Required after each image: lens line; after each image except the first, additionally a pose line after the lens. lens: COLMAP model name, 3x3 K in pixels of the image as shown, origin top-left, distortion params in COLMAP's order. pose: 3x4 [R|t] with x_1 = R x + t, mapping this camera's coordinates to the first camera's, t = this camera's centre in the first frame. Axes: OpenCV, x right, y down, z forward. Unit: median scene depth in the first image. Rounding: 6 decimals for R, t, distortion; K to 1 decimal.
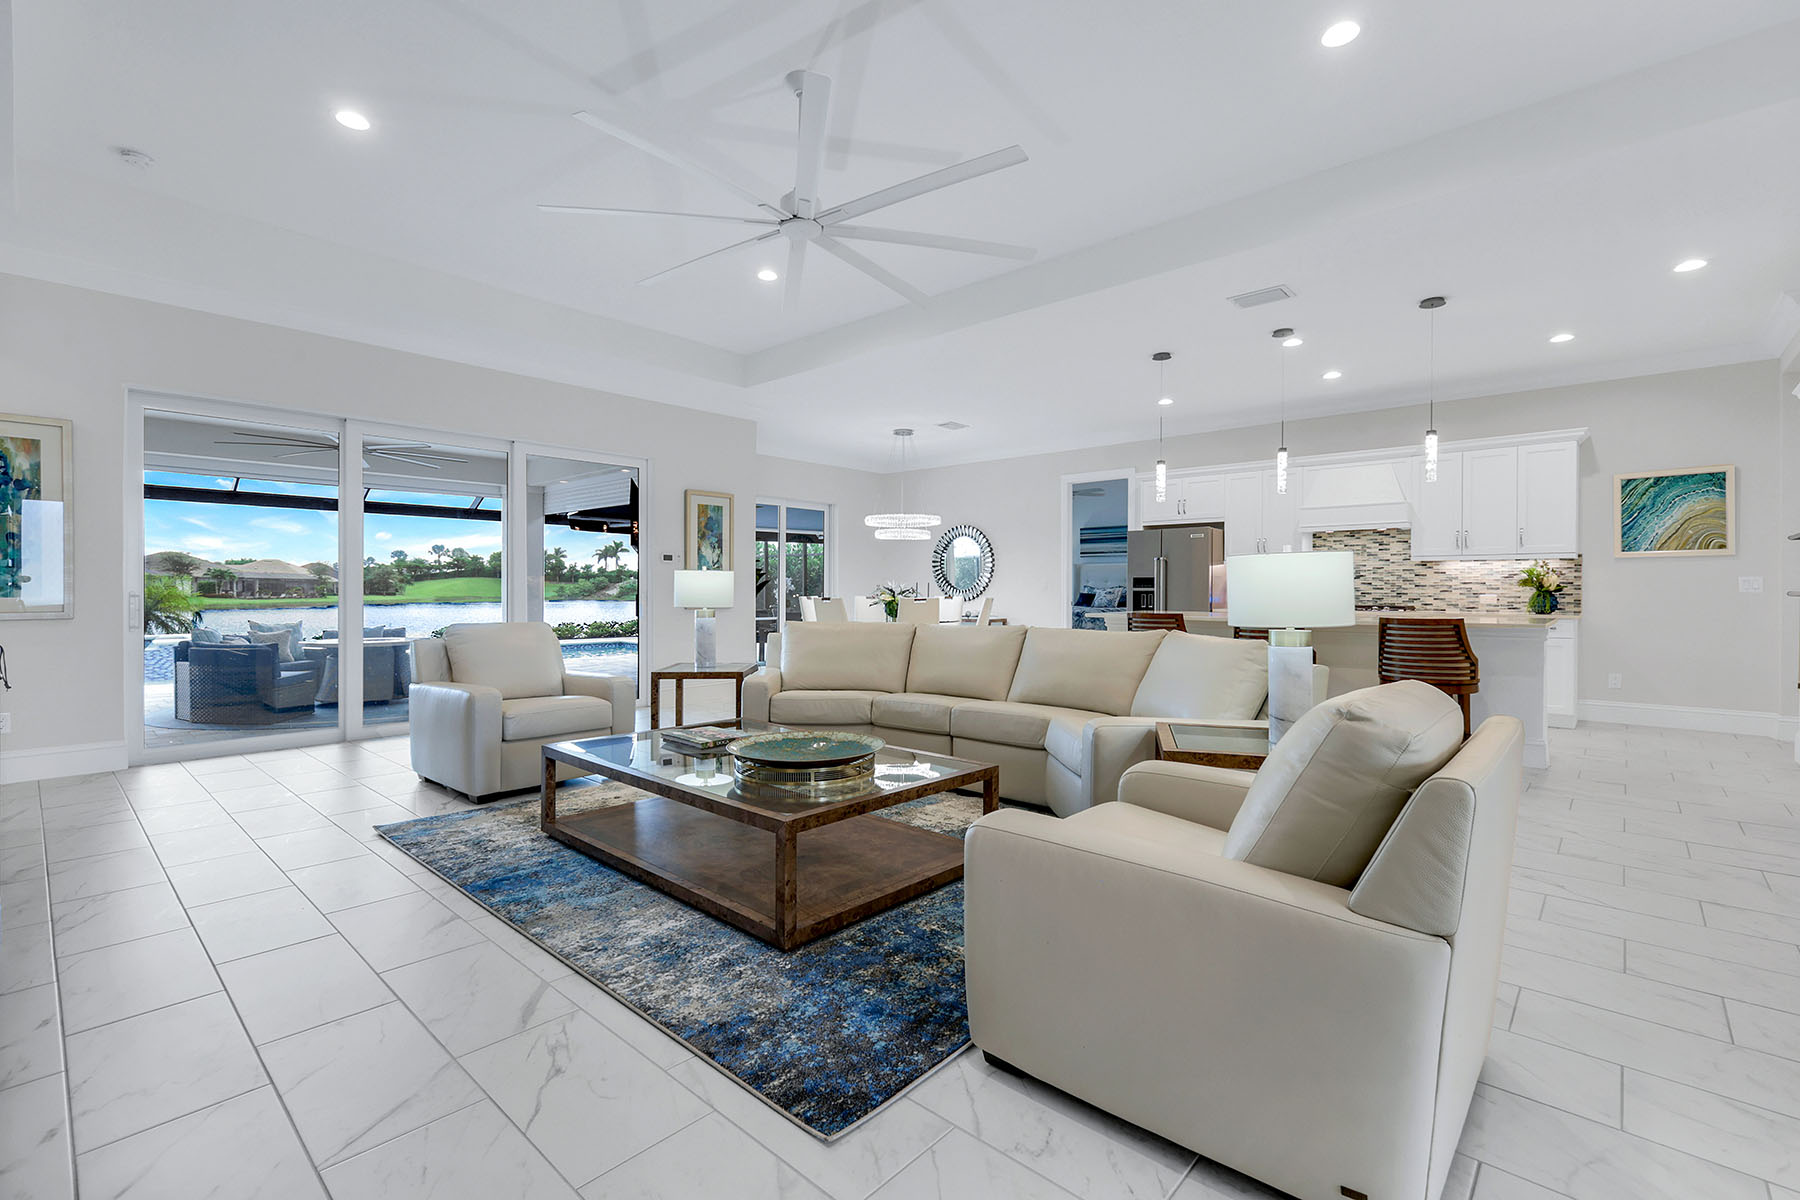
lens RADIAL K [[797.5, 0, 895.6], [0, 797.5, 593.9], [0, 0, 1]] dist [0.001528, 0.000474]
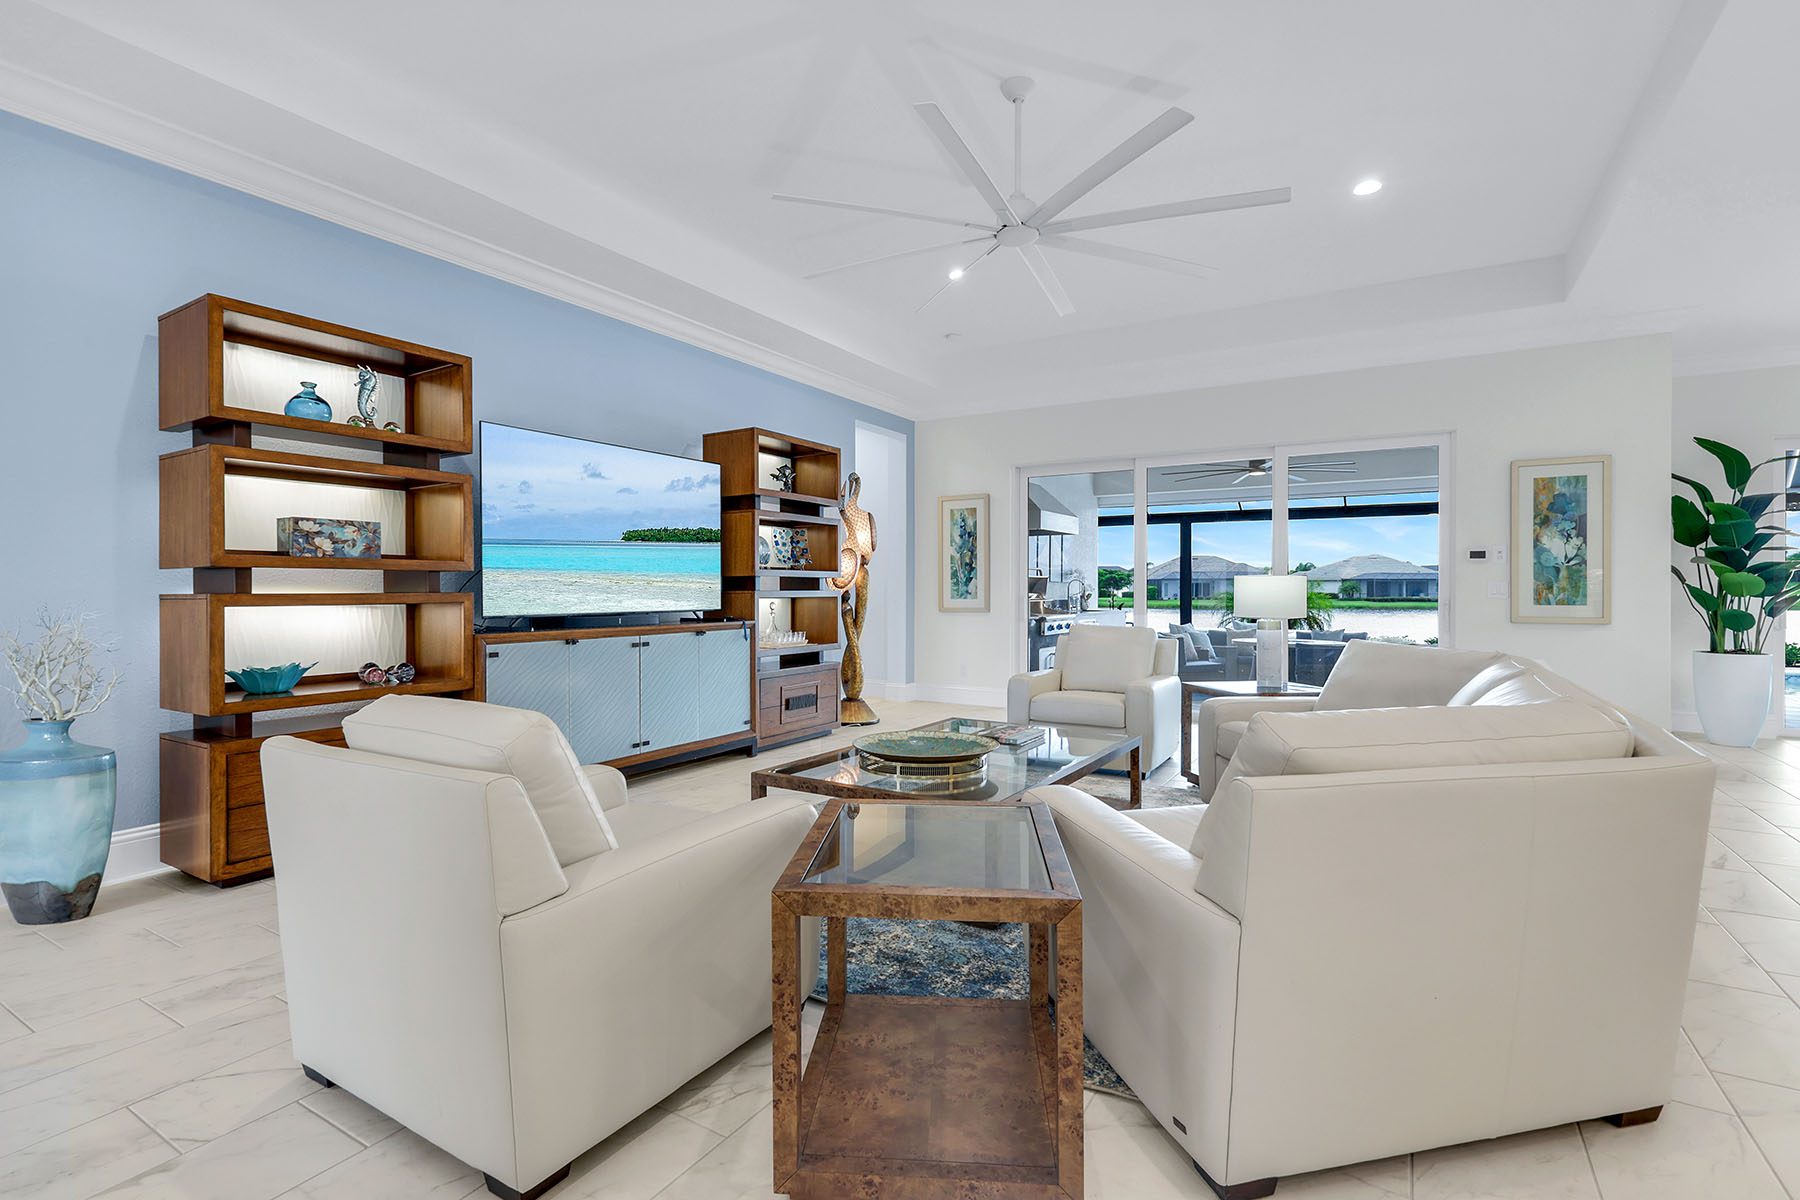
lens RADIAL K [[835.9, 0, 898.9], [0, 835.9, 590.1], [0, 0, 1]] dist [0.002670, 0.000600]
pose [[0.193271, -0.001451, -0.981144, 0.382317], [-0.006125, 0.999978, -0.002686, -0.005739], [0.981126, 0.006529, 0.193257, 0.287170]]
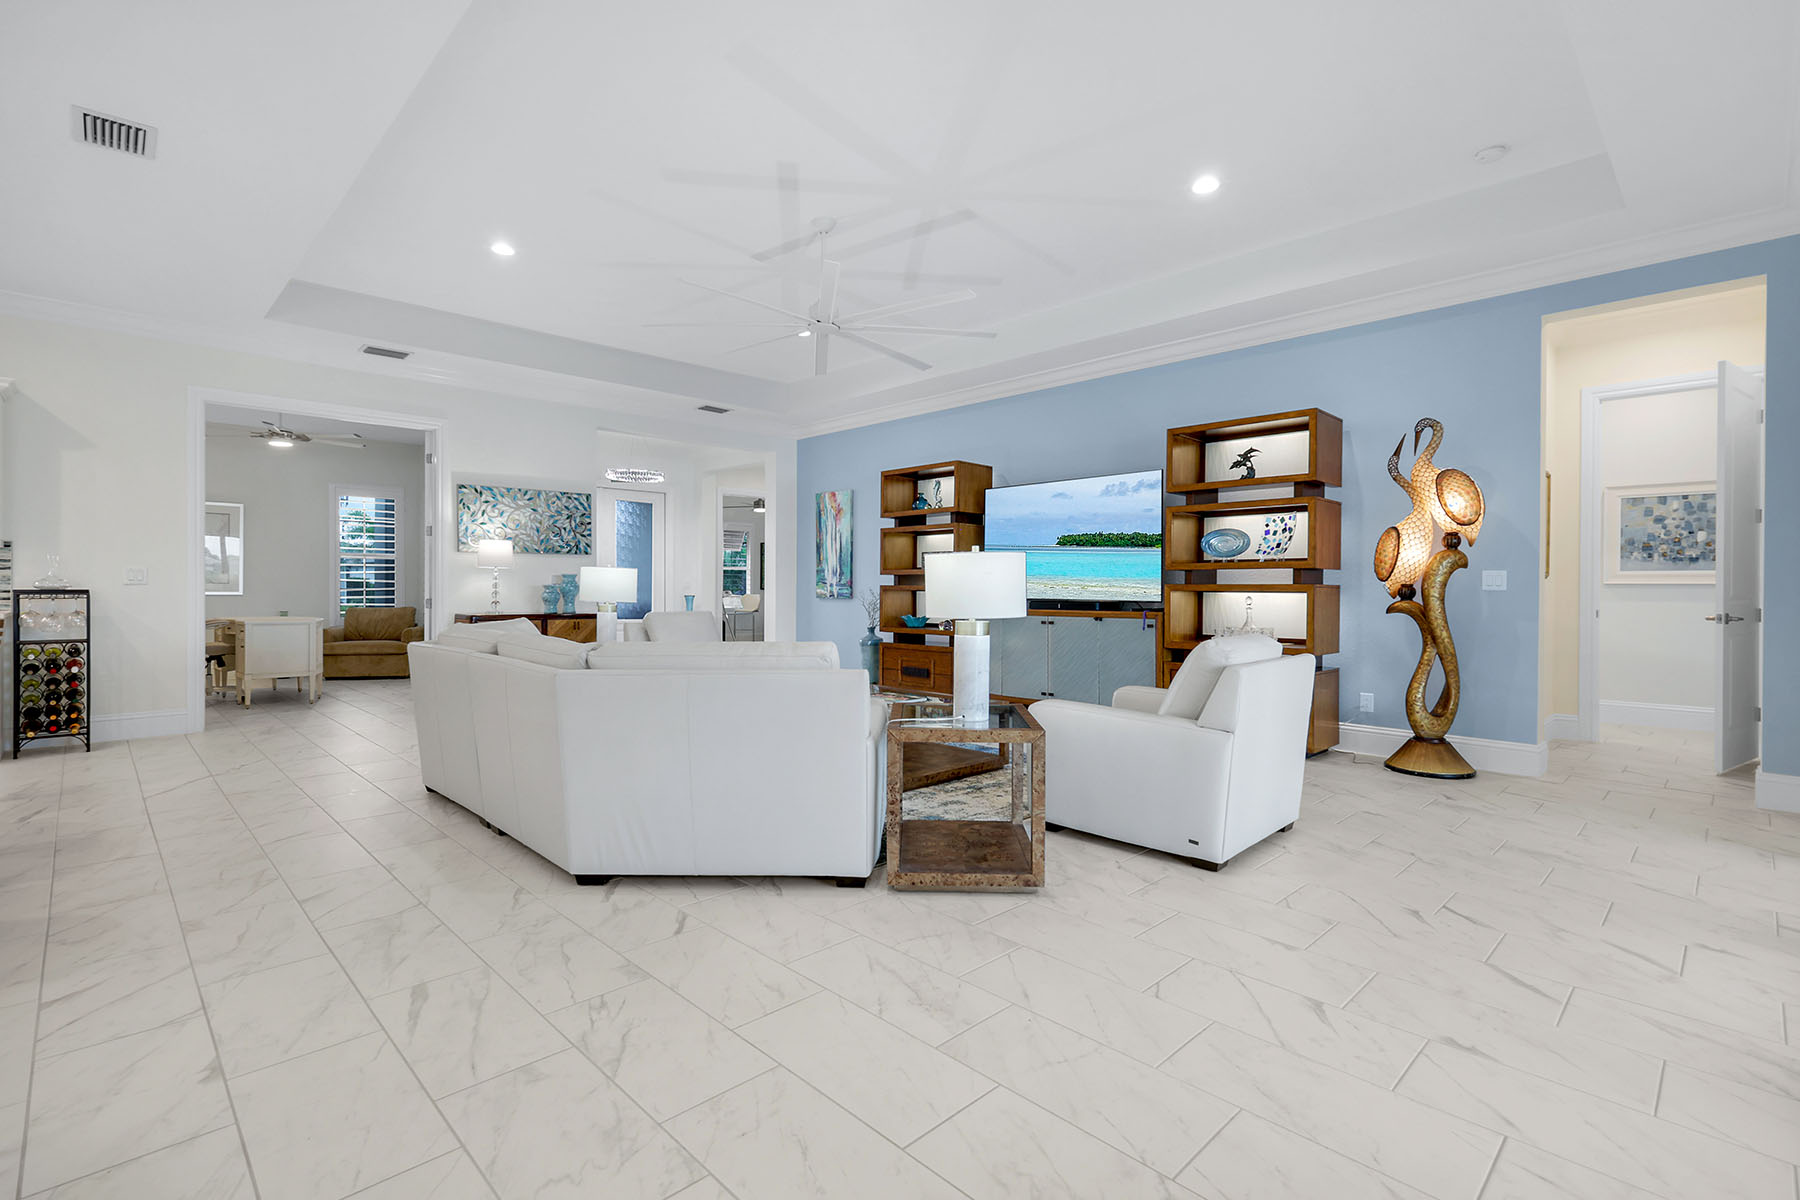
lens RADIAL K [[827.1, 0, 896.9], [0, 827.1, 594.9], [0, 0, 1]] dist [0.004406, -0.000268]
pose [[-0.998380, -0.007514, 0.056391, -0.144413], [-0.006822, 0.999899, 0.012449, -0.004268], [-0.056479, 0.012045, -0.998331, 1.068305]]
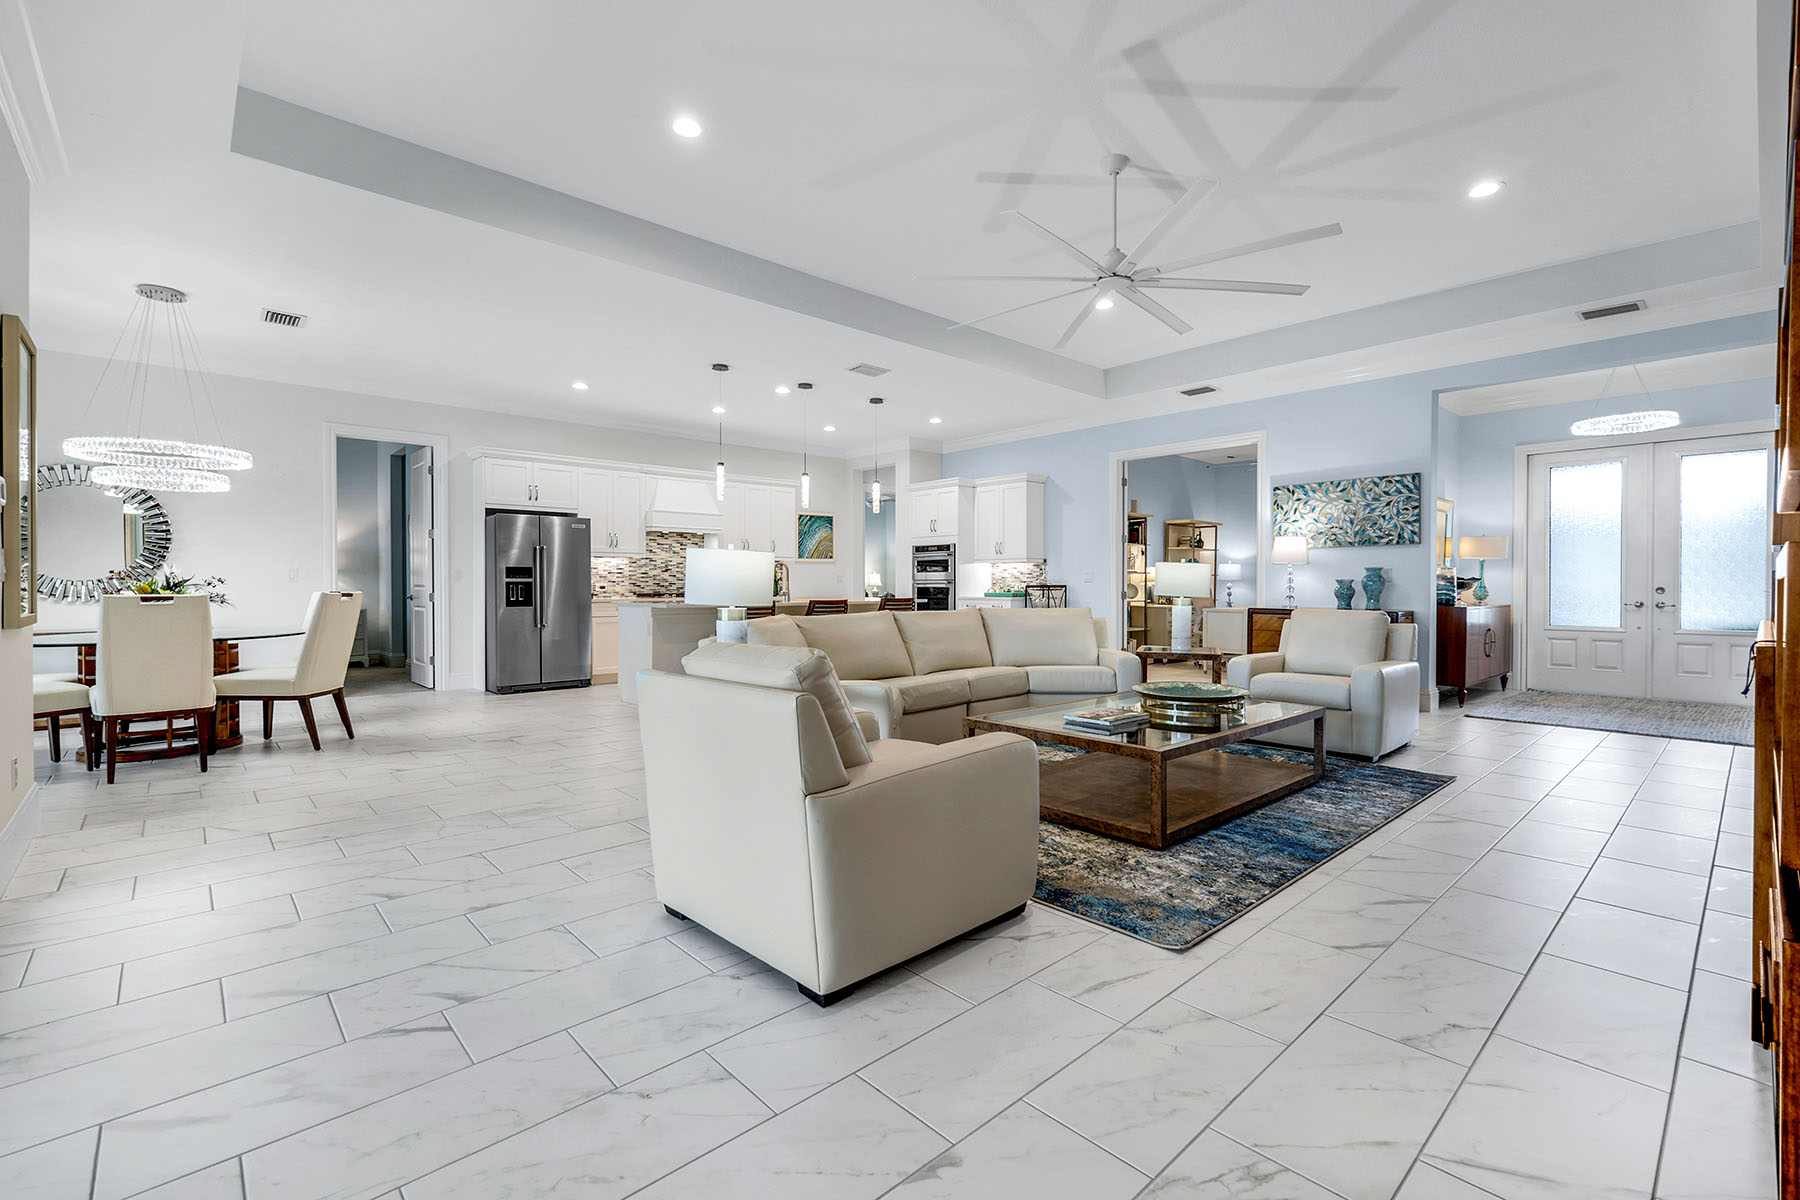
lens RADIAL K [[791.1, 0, 902.1], [0, 791.1, 588.2], [0, 0, 1]] dist [0.001589, 0.000209]
pose [[0.089297, -0.008095, 0.995972, -0.592882], [0.005274, 0.999957, 0.007655, -0.001075], [-0.995991, 0.004569, 0.089336, 0.529581]]
